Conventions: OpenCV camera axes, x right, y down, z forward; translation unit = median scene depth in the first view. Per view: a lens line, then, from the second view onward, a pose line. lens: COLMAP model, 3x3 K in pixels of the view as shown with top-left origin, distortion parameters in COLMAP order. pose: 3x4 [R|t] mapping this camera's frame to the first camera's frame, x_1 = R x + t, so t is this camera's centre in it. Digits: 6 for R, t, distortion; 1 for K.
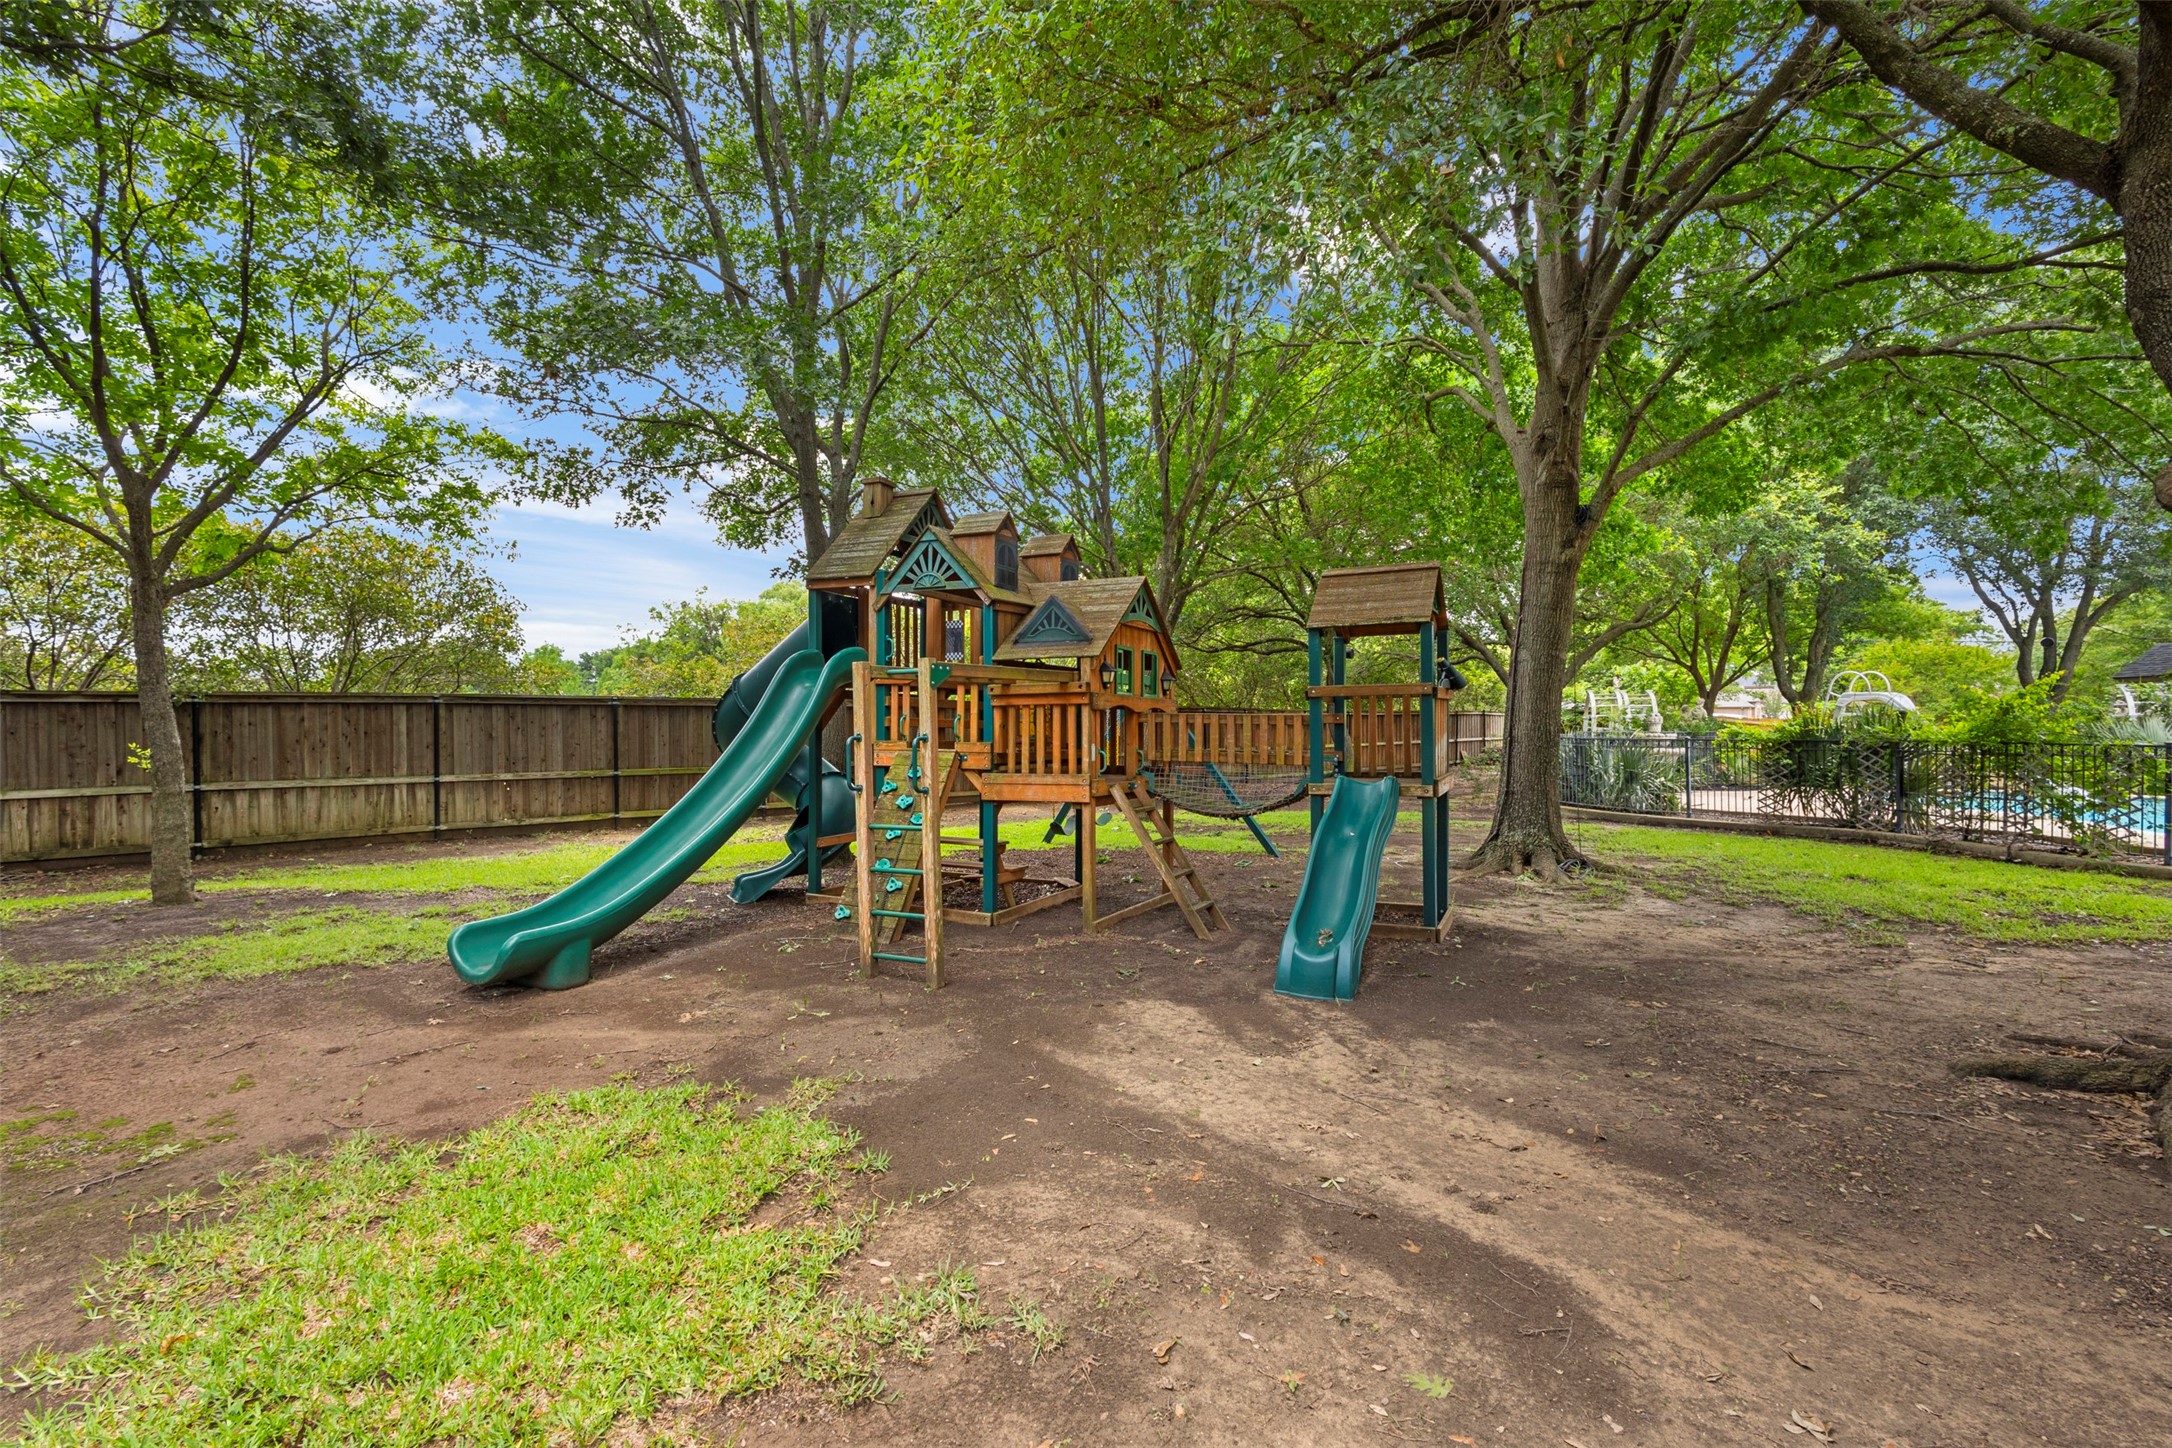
lens RADIAL K [[995.6, 0, 1085.7], [0, 995.6, 727.1], [0, 0, 1]] dist [0.000860, -0.001865]
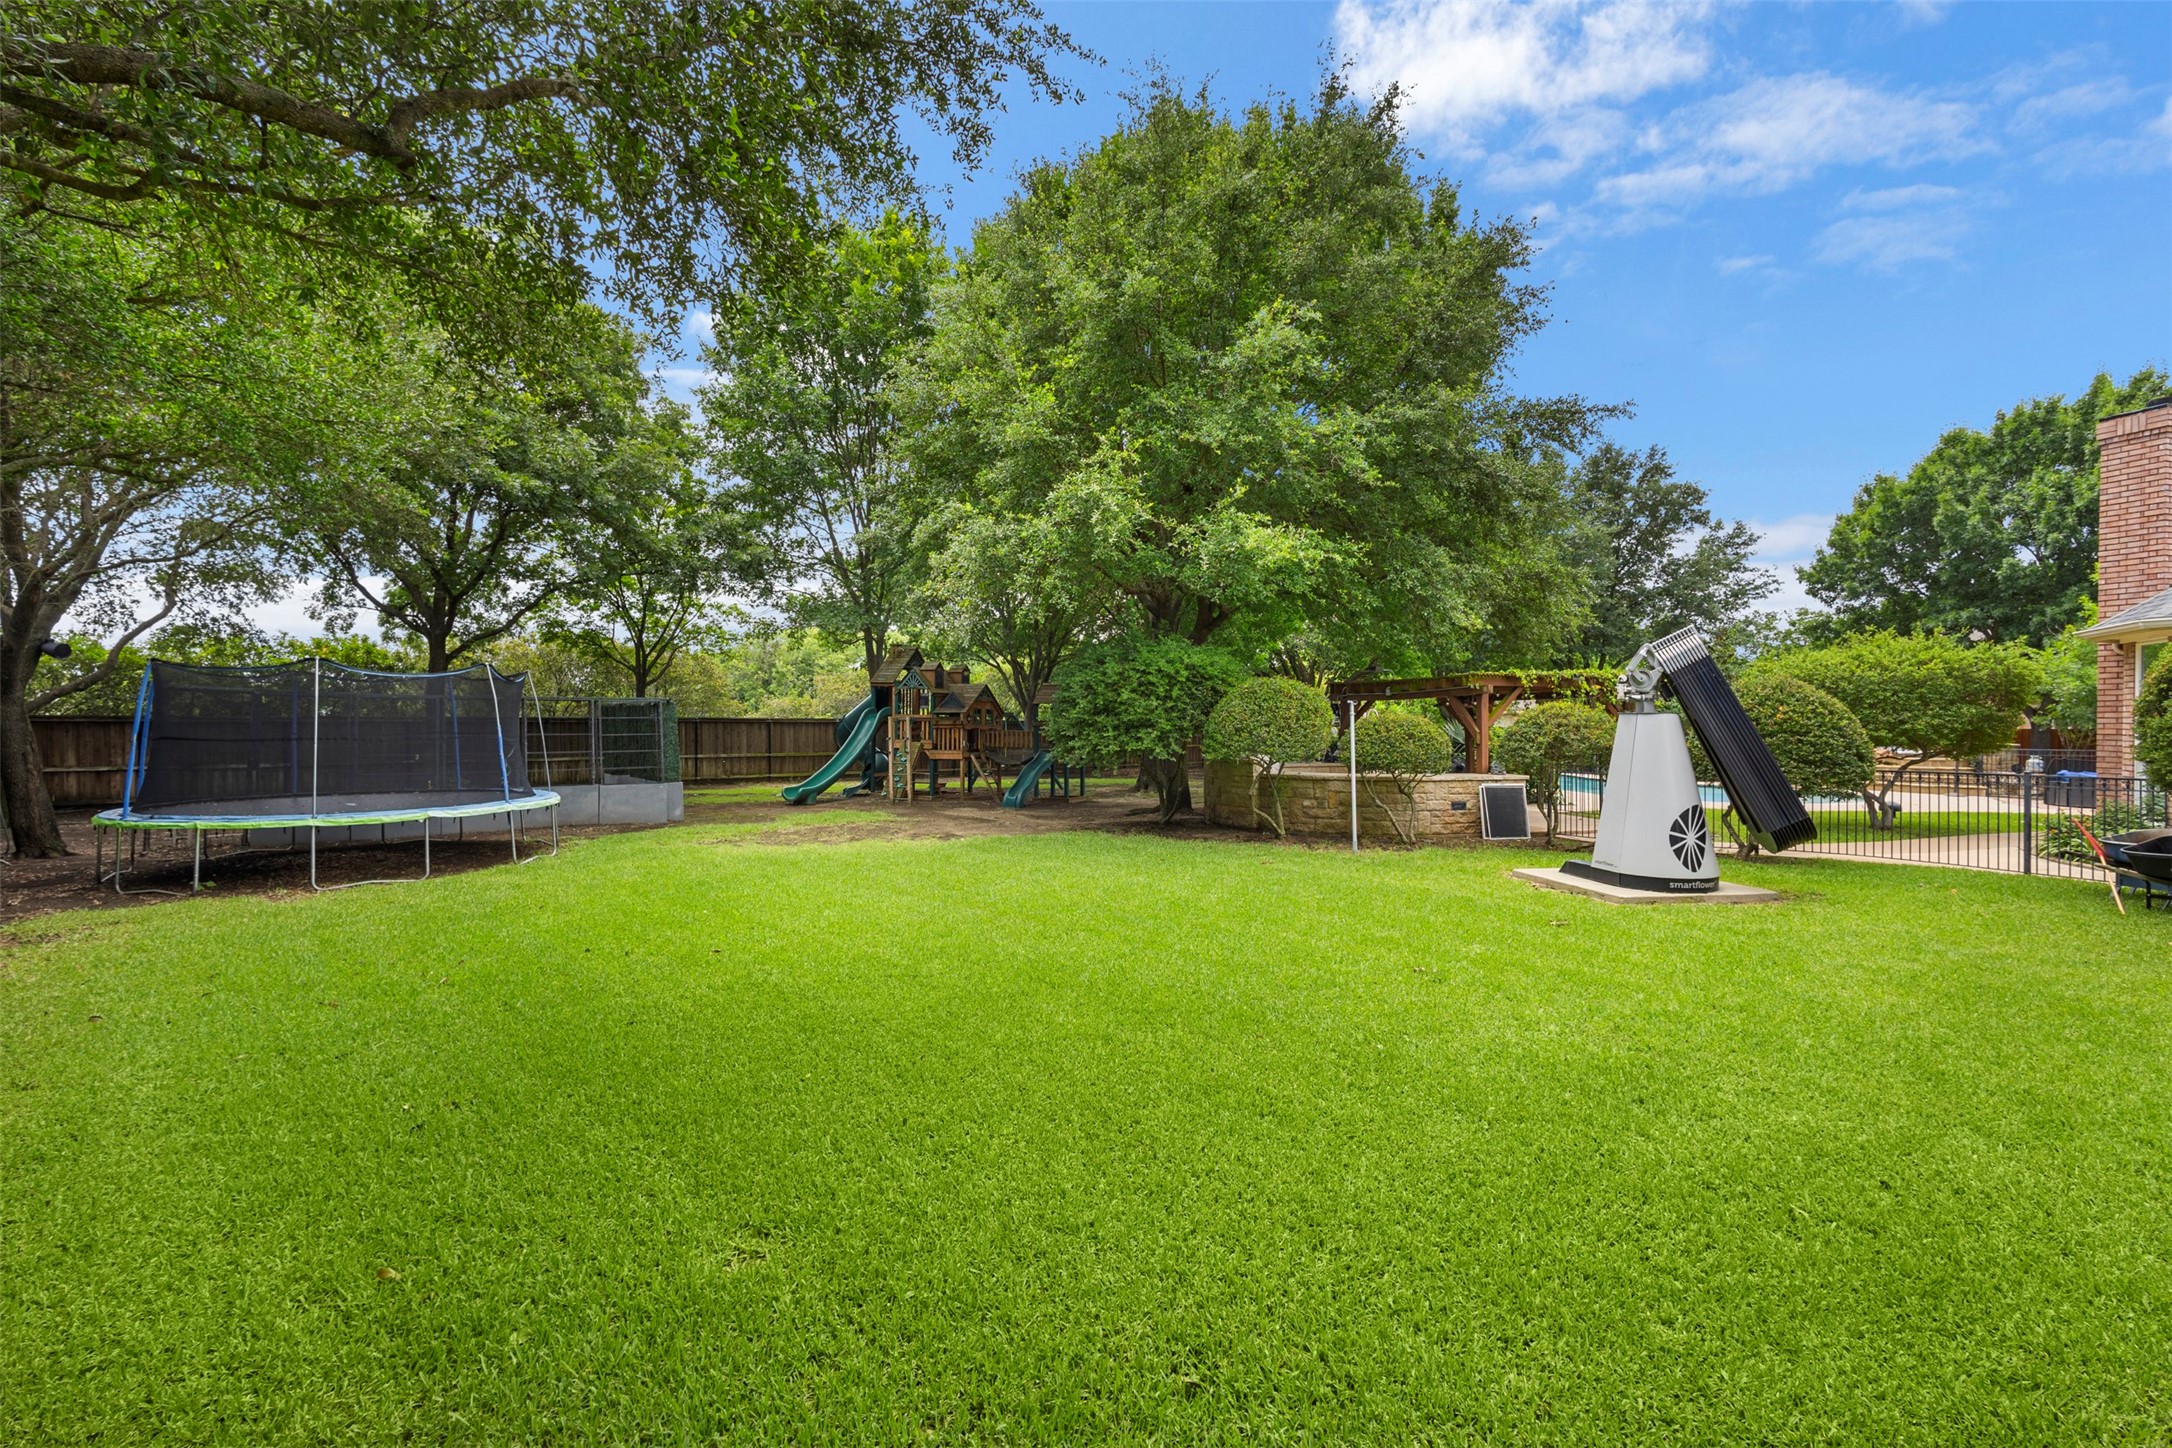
lens RADIAL K [[995.6, 0, 1086.9], [0, 995.6, 723.2], [0, 0, 1]] dist [0.000860, -0.001865]
pose [[0.999889, 0.003751, -0.014409, 0.405400], [-0.003835, 0.999976, -0.005787, -0.019383], [0.014386, 0.005842, 0.999879, -1.963662]]
